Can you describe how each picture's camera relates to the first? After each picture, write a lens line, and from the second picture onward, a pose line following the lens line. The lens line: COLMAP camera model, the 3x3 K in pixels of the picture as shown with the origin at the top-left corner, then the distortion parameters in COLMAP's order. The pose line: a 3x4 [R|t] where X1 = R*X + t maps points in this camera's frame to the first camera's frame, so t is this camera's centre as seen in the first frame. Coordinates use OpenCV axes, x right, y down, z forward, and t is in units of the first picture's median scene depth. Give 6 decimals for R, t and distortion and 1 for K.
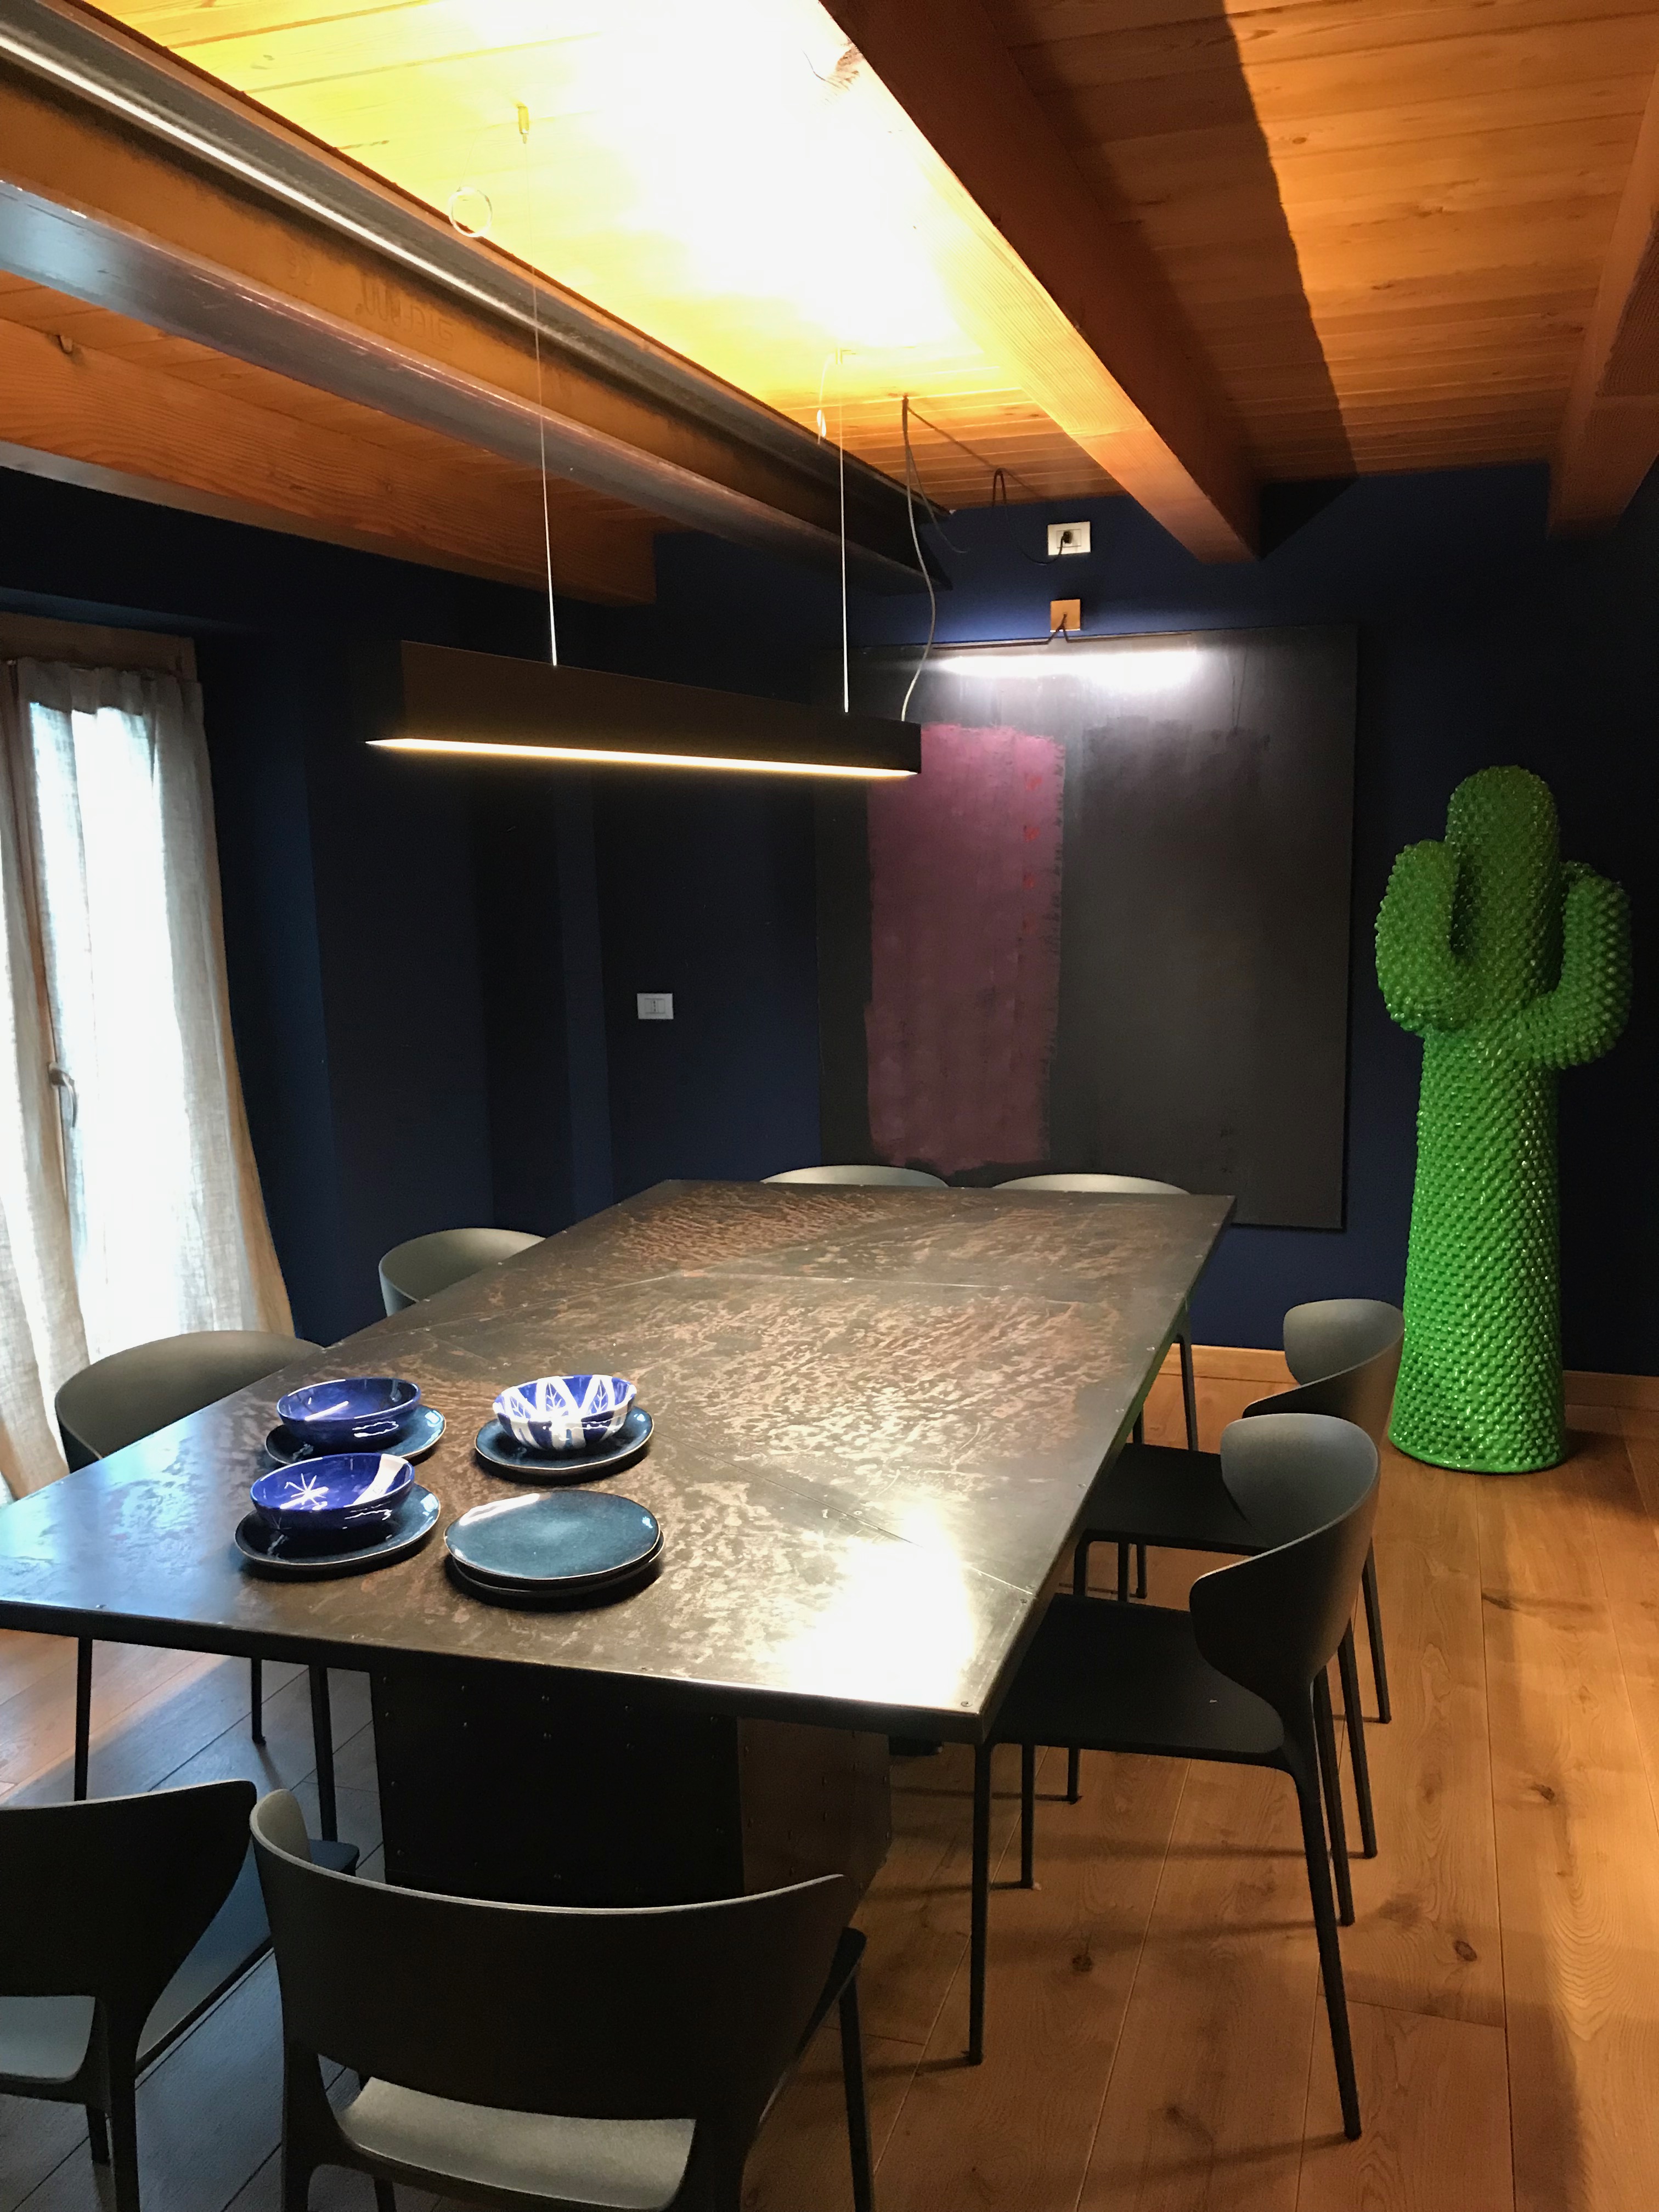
lens RADIAL K [[1798.3, 0, 844.9], [0, 1798.3, 1091.0], [0, 0, 1]] dist [0.024546, -0.042086]
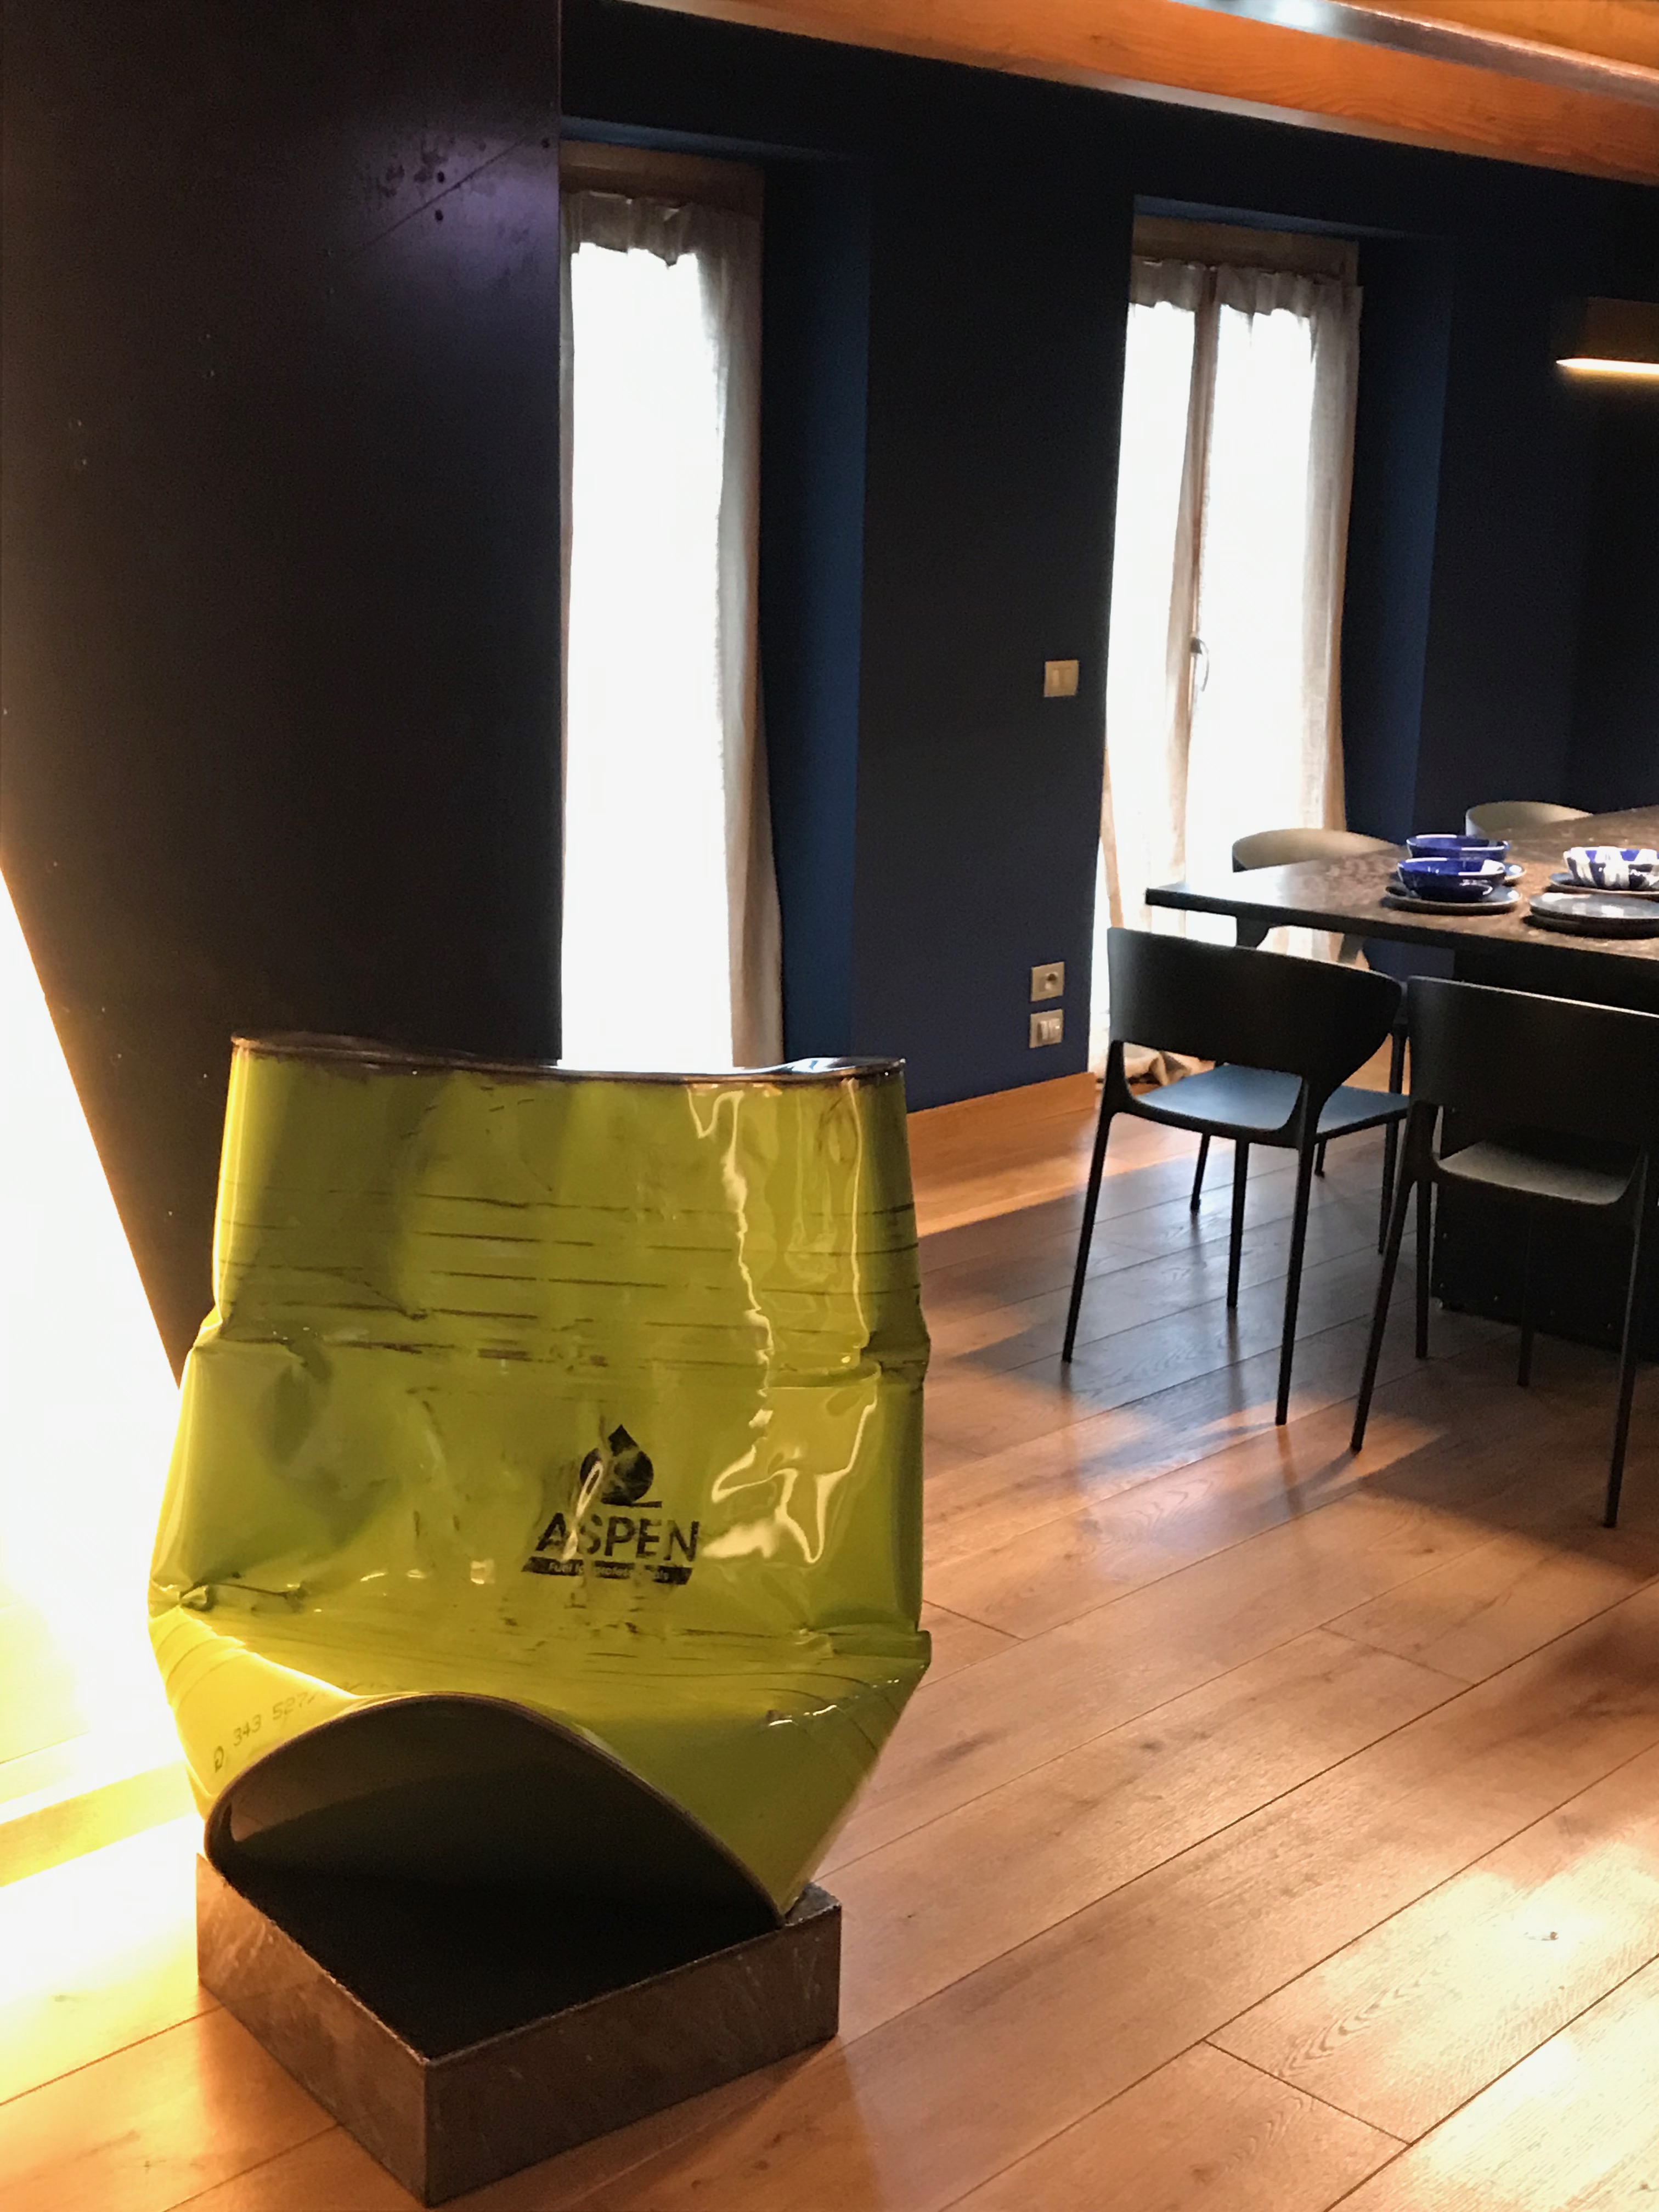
lens RADIAL K [[2760.8, 0, 846.0], [0, 2760.8, 1122.5], [0, 0, 1]] dist [0.019135, 0.000000]
pose [[0.897489, 0.149819, -0.414810, 0.129307], [-0.112048, 0.987131, 0.114098, 0.116950], [0.426566, -0.055923, 0.902726, -0.680702]]
